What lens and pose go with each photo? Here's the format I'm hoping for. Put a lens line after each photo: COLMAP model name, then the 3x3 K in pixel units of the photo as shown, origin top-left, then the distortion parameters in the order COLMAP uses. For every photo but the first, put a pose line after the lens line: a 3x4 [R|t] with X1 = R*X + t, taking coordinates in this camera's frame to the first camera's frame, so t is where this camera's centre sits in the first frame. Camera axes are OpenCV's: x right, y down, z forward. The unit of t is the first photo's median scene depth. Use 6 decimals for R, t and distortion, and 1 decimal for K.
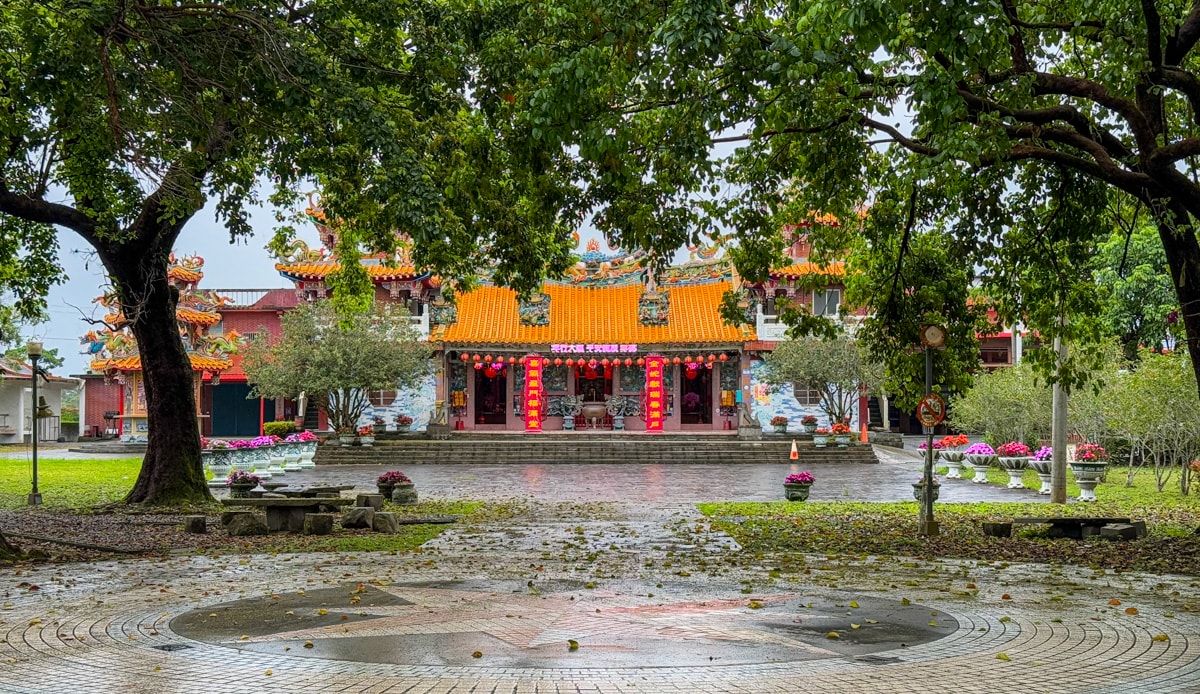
lens RADIAL K [[1723.6, 0, 600.0], [0, 1723.6, 347.0], [0, 0, 1]] dist [0.057443, 0.047032]
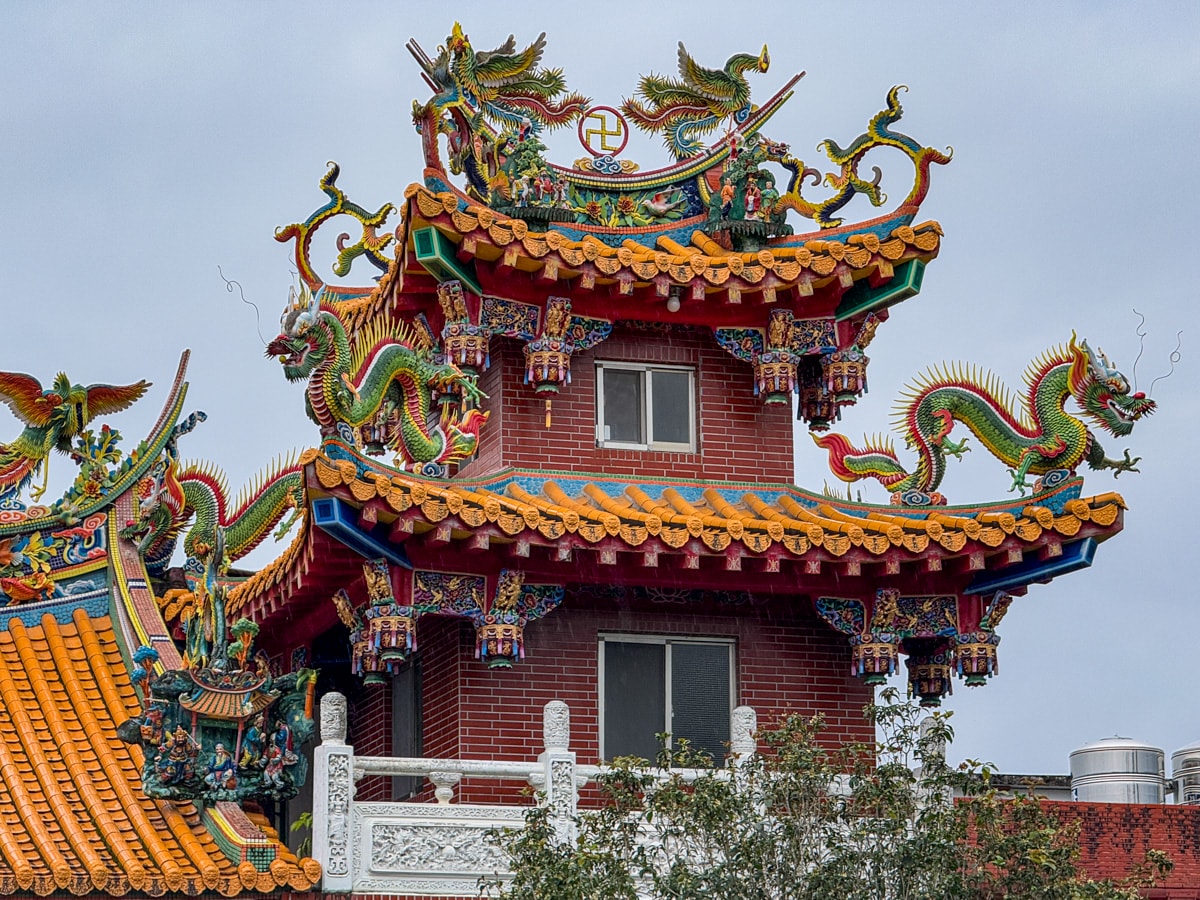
lens RADIAL K [[4271.6, 0, 568.7], [0, 4271.6, 450.4], [0, 0, 1]] dist [0.126730, 1.418535]
pose [[0.960613, 0.052562, 0.272873, -0.008038], [-0.008045, 0.986797, -0.161761, 0.022702], [-0.277773, 0.153195, 0.948353, 0.563065]]
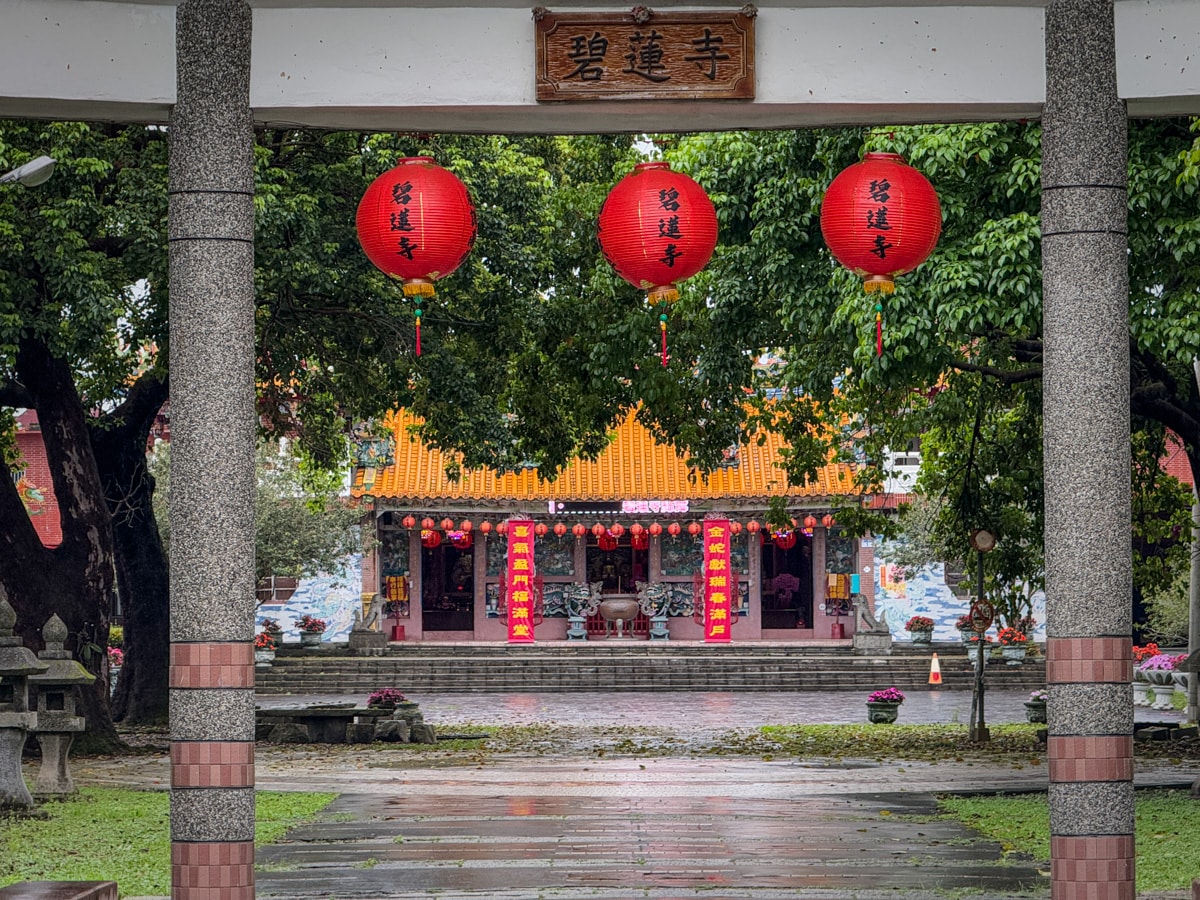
lens RADIAL K [[4271.6, 0, 568.7], [0, 4271.6, 450.4], [0, 0, 1]] dist [0.126730, 1.418535]
pose [[0.999957, -0.004499, -0.008133, -0.008866], [0.004523, 0.999985, 0.002951, -0.024059], [0.008119, -0.002988, 0.999963, -0.527347]]
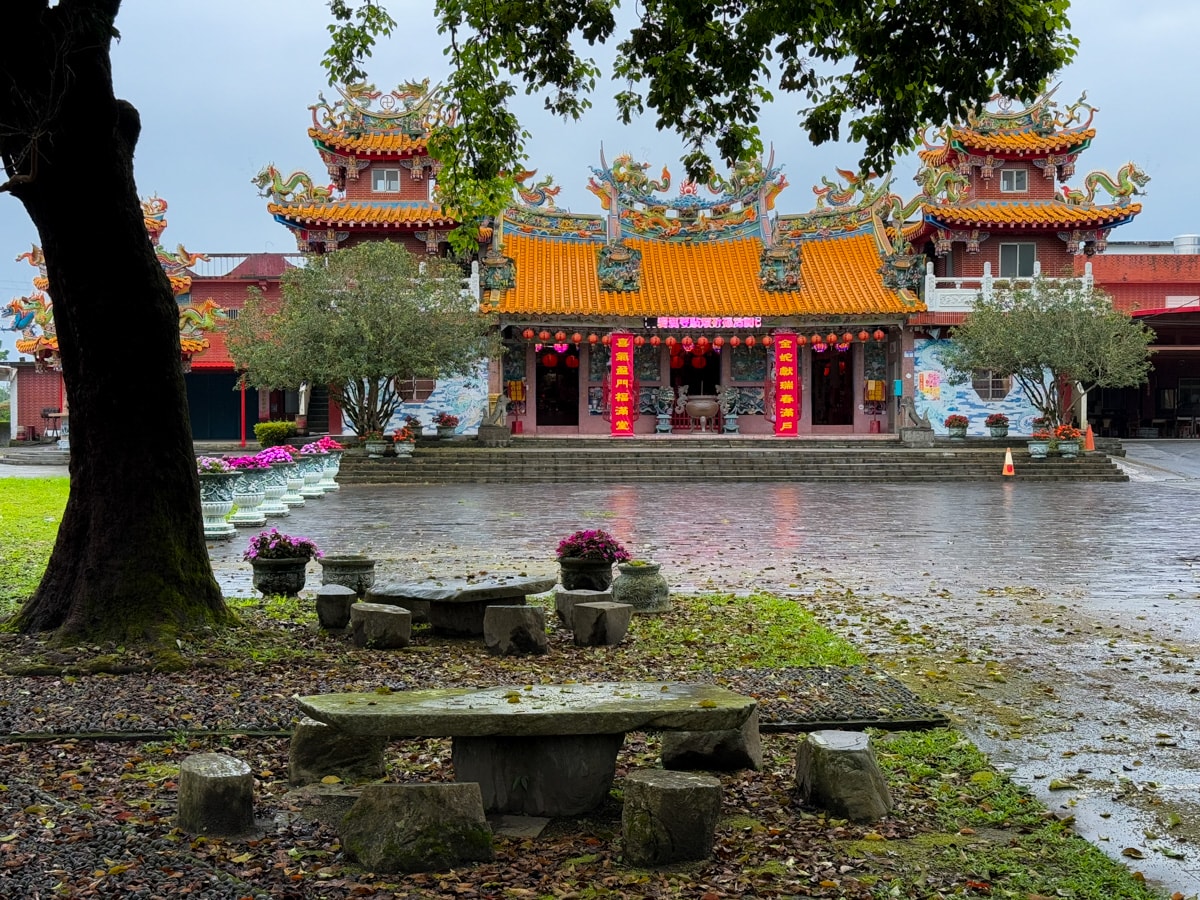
lens RADIAL K [[1714.2, 0, 600.0], [0, 1714.2, 450.0], [0, 0, 1]] dist [0.051478, 0.032586]
pose [[0.999680, -0.000906, 0.025283, -0.066642], [-0.000643, 0.998125, 0.061202, 0.010326], [-0.025291, -0.061199, 0.997805, 0.269511]]
